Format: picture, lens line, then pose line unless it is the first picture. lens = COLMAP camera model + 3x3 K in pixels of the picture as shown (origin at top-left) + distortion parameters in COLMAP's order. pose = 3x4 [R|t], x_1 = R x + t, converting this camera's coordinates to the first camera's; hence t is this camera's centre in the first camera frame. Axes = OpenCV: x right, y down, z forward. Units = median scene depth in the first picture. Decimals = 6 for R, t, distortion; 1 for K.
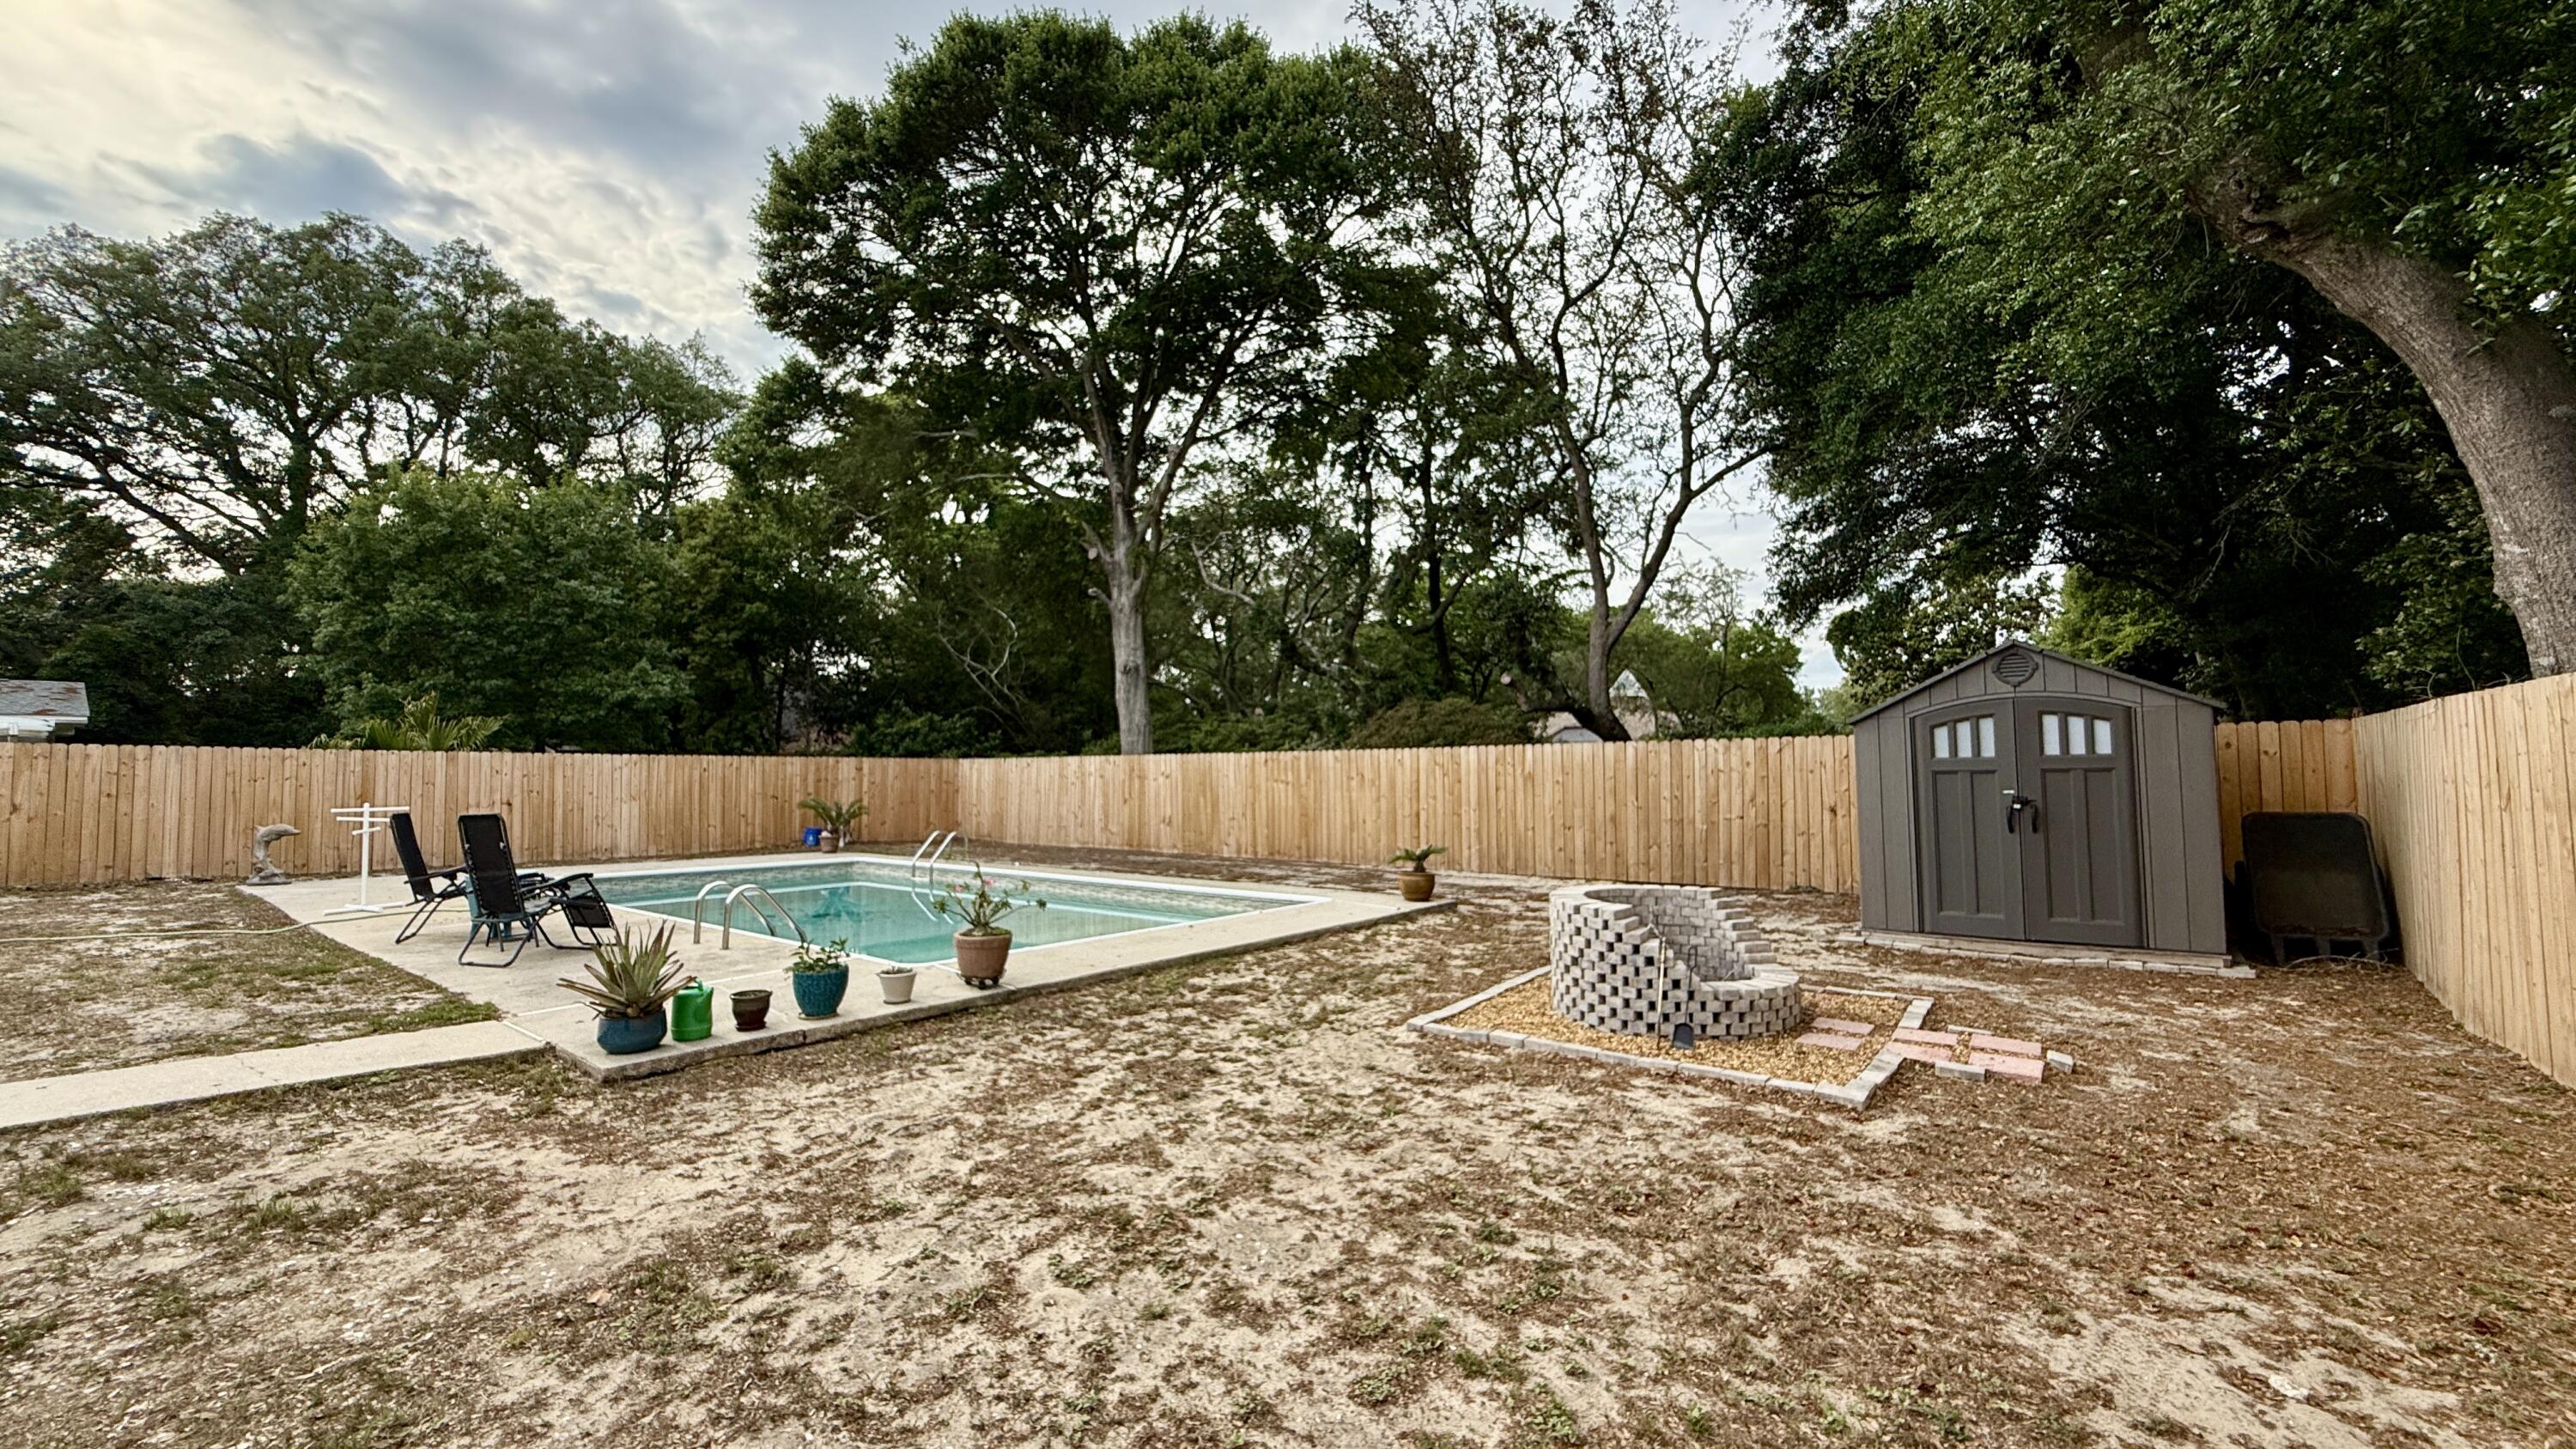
lens RADIAL K [[1027.8, 0, 1276.3], [0, 1027.8, 722.2], [0, 0, 1]] dist [-0.002864, -0.000434]
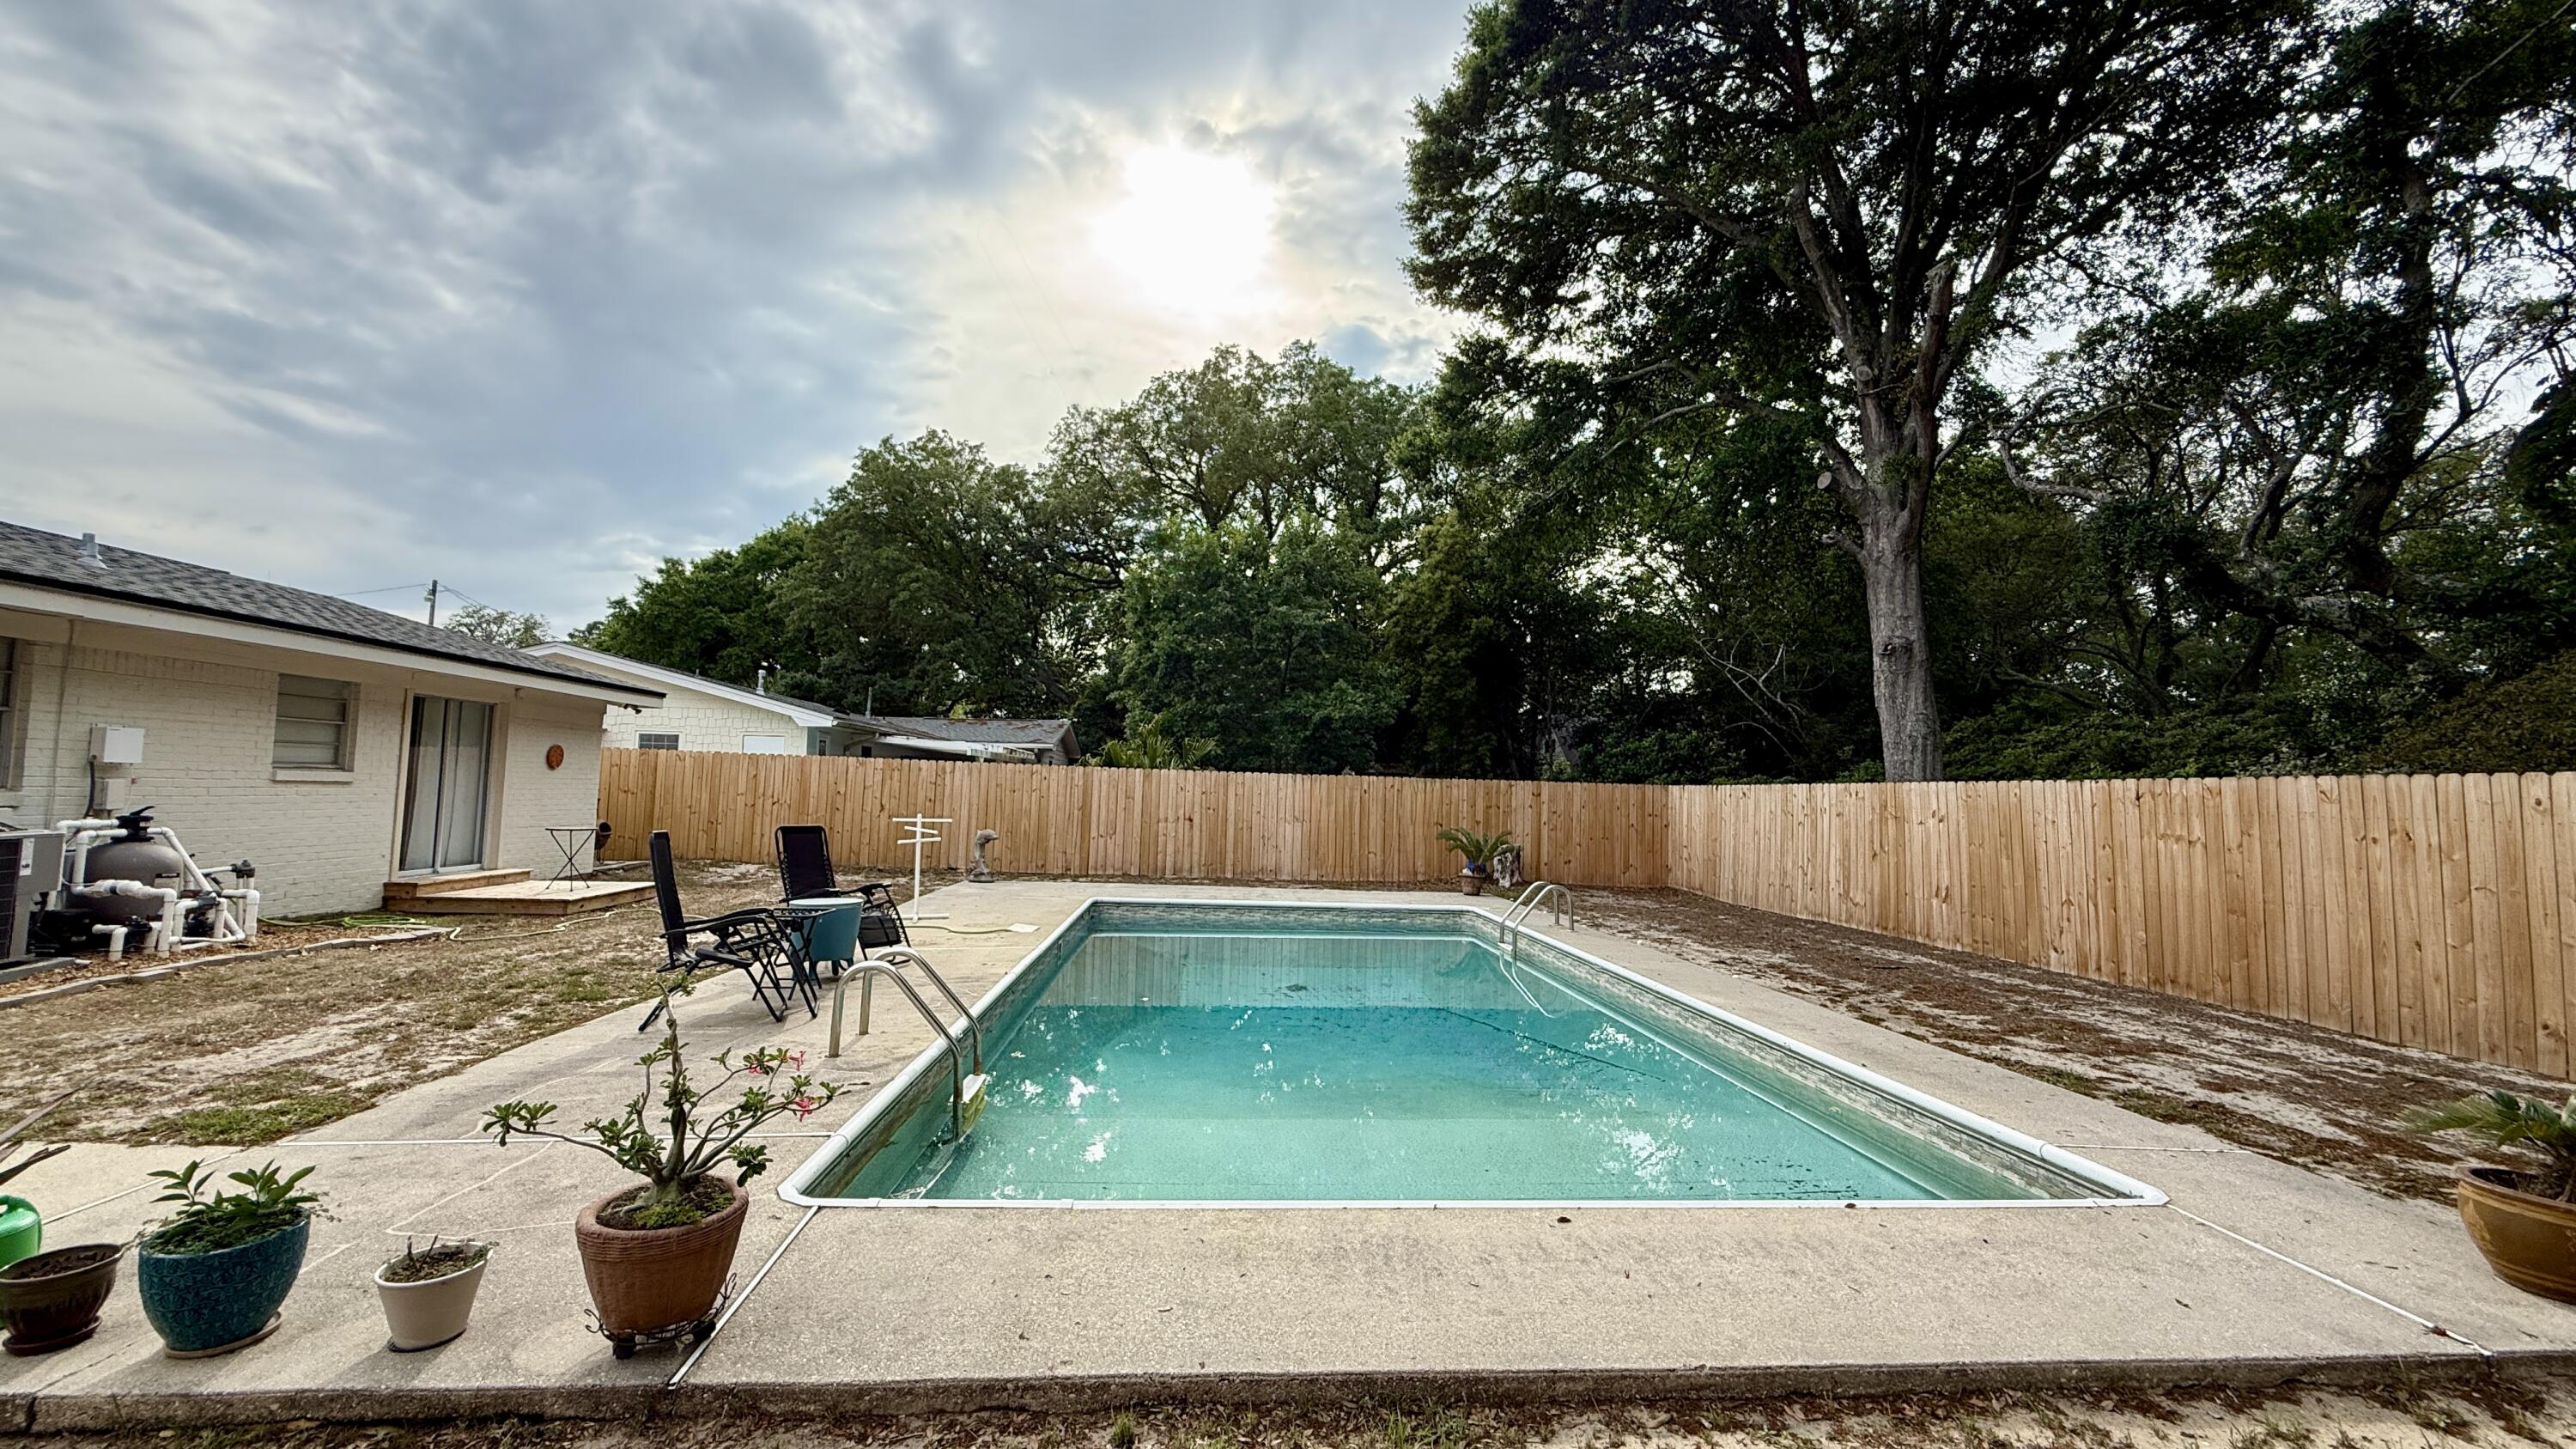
lens RADIAL K [[1027.8, 0, 1276.3], [0, 1027.8, 722.2], [0, 0, 1]] dist [-0.002864, -0.000434]
pose [[0.696379, -0.027221, -0.717158, 0.047642], [0.007366, 0.999499, -0.030786, 0.011210], [0.717636, 0.016156, 0.696231, 0.272144]]
